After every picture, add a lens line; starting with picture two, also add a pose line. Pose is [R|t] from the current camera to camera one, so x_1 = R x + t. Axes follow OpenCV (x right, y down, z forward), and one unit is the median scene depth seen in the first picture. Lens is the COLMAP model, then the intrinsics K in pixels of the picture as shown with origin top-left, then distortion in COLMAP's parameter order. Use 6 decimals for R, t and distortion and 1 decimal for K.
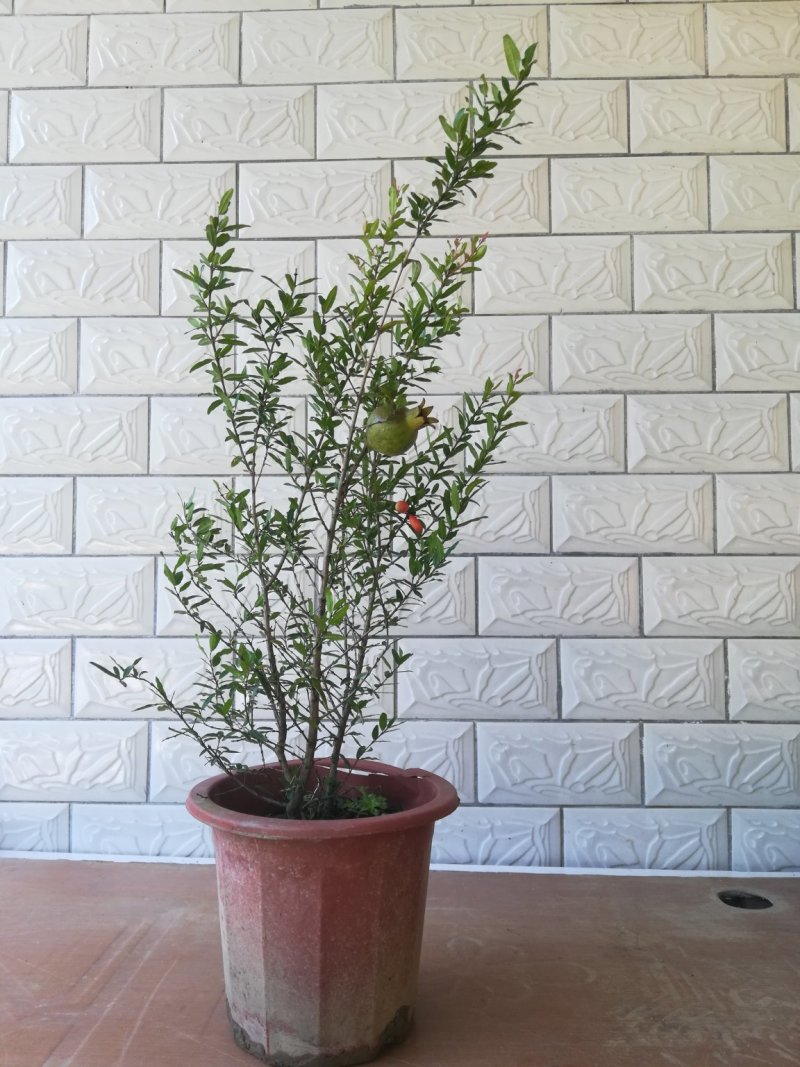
lens RADIAL K [[837.2, 0, 401.2], [0, 837.2, 532.0], [0, 0, 1]] dist [-0.034886, -0.004735]
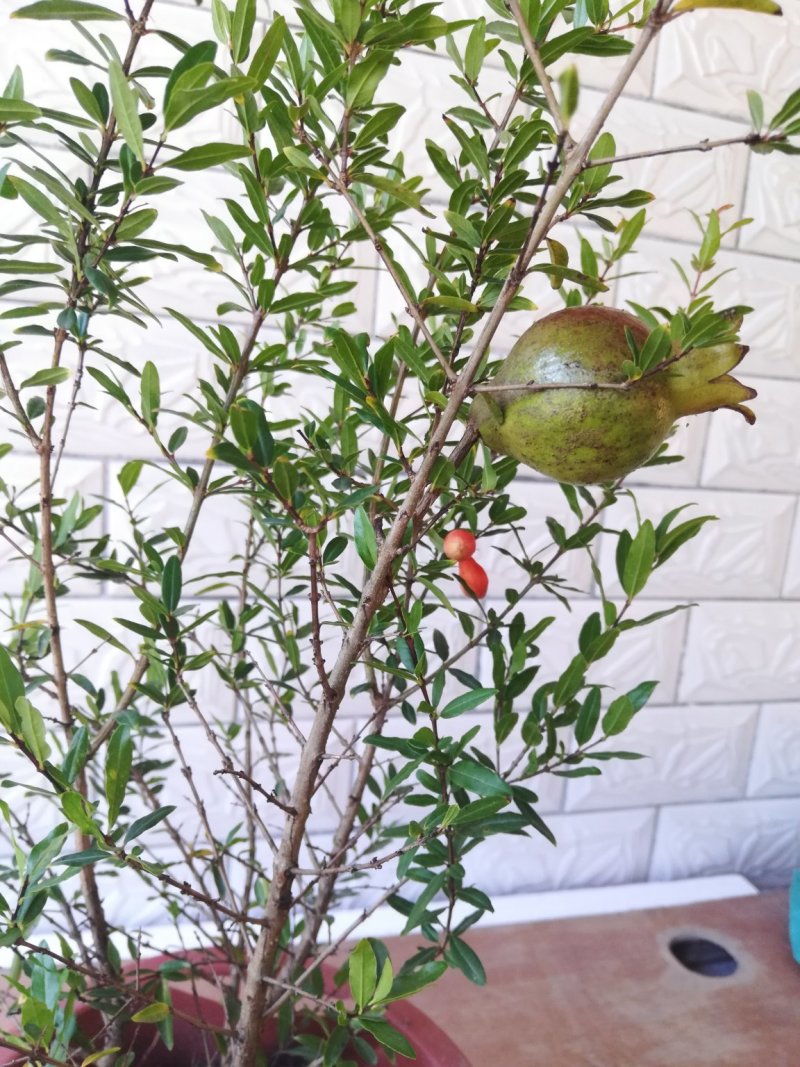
lens RADIAL K [[837.2, 0, 397.0], [0, 837.2, 537.0], [0, 0, 1]] dist [-0.034886, -0.004735]
pose [[0.950037, 0.022153, 0.311349, -0.143156], [-0.100695, 0.965901, 0.238529, -0.120626], [-0.295448, -0.257963, 0.919872, 0.641028]]
